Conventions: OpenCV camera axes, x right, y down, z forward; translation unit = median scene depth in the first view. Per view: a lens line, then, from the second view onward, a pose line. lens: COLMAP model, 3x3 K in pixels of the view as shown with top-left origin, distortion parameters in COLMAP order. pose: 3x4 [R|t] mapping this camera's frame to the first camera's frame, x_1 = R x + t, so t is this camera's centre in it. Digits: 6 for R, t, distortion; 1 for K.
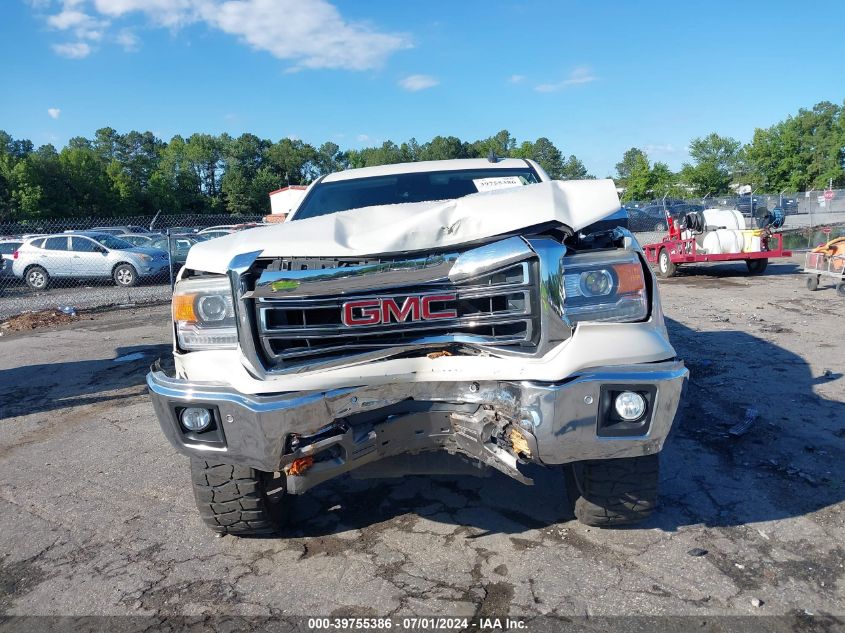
lens RADIAL K [[667.2, 0, 424.0], [0, 667.2, 309.7], [0, 0, 1]] dist [0.036729, -0.052773]
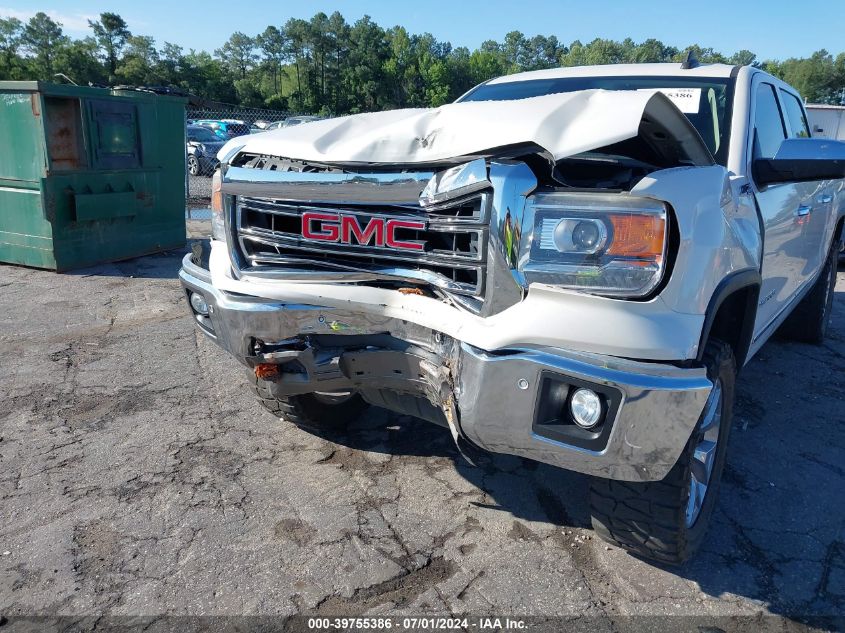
lens RADIAL K [[667.2, 0, 423.7], [0, 667.2, 318.3], [0, 0, 1]] dist [0.036729, -0.052773]
pose [[0.841413, 0.221181, -0.493055, 0.484517], [-0.151669, 0.972386, 0.177377, -0.054947], [0.518672, -0.074467, 0.851724, 0.283209]]
